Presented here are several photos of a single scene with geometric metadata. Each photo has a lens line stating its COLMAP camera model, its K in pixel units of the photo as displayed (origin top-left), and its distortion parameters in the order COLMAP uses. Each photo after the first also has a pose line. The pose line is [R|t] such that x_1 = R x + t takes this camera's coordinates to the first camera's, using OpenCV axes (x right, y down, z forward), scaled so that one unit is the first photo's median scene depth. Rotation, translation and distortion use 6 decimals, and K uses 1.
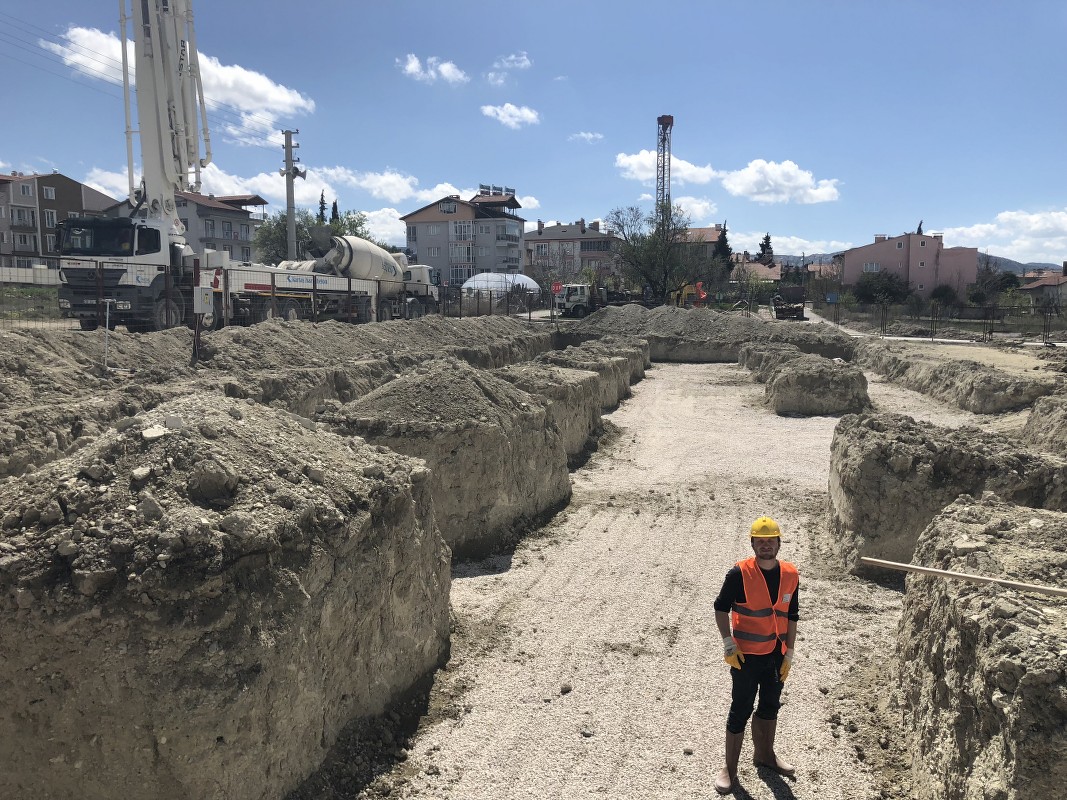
lens RADIAL K [[862.4, 0, 534.7], [0, 862.4, 397.2], [0, 0, 1]] dist [0.039743, -0.052974]
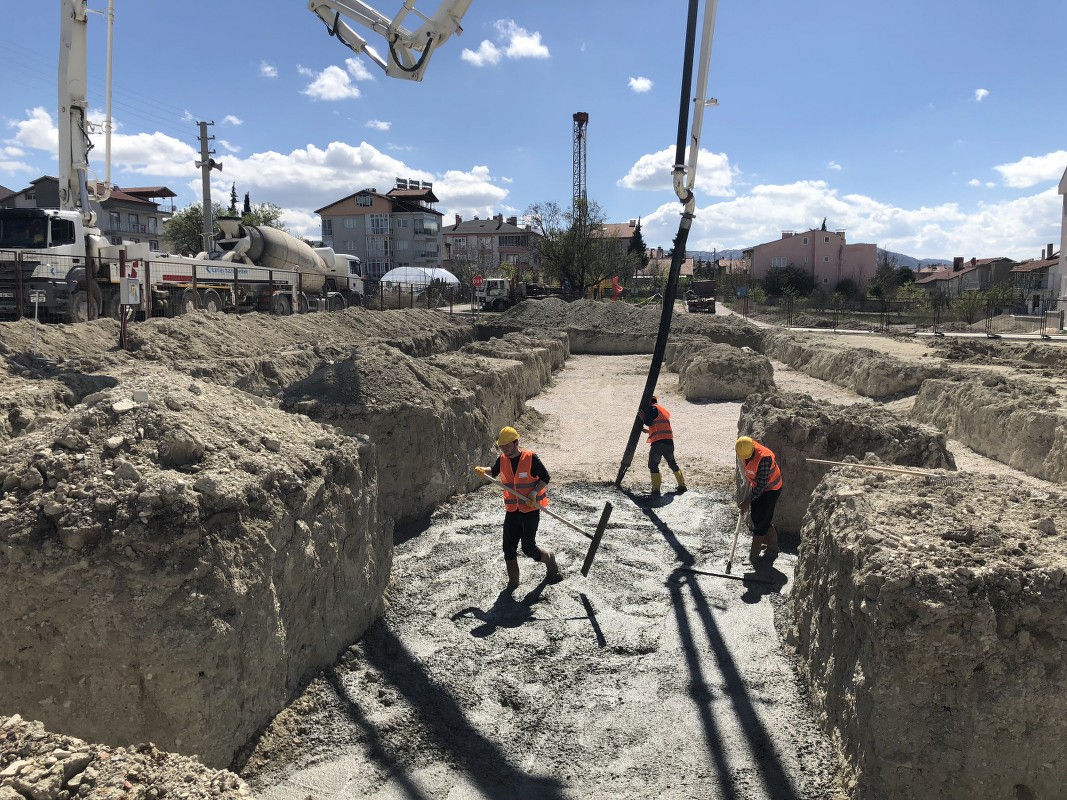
lens RADIAL K [[862.4, 0, 529.8], [0, 862.4, 397.2], [0, 0, 1]] dist [0.039743, -0.052974]
pose [[0.996060, -0.011999, 0.087861, -0.011326], [0.011497, 0.999915, 0.006219, 0.011414], [-0.087929, -0.005185, 0.996113, -0.048646]]
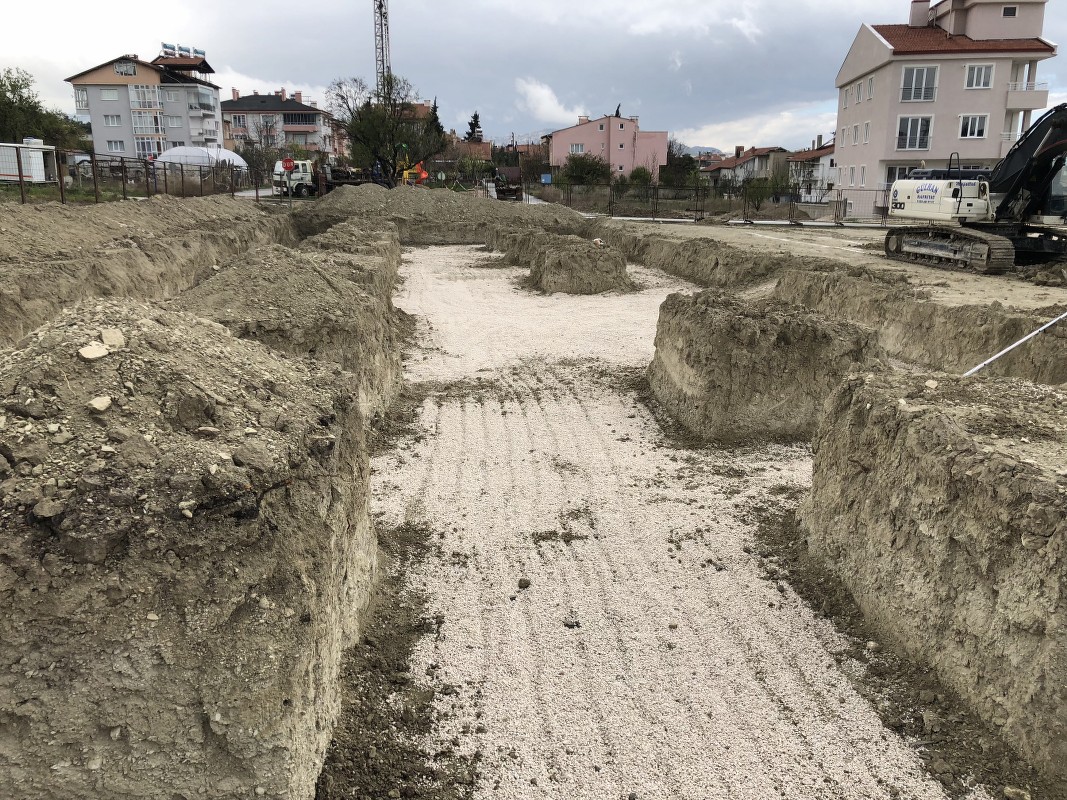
lens RADIAL K [[862.4, 0, 535.7], [0, 862.4, 389.2], [0, 0, 1]] dist [0.039743, -0.052974]
pose [[0.944253, -0.073262, 0.320965, -0.124135], [0.032377, 0.990864, 0.130920, -0.006286], [-0.327624, -0.113230, 0.937999, 0.047061]]
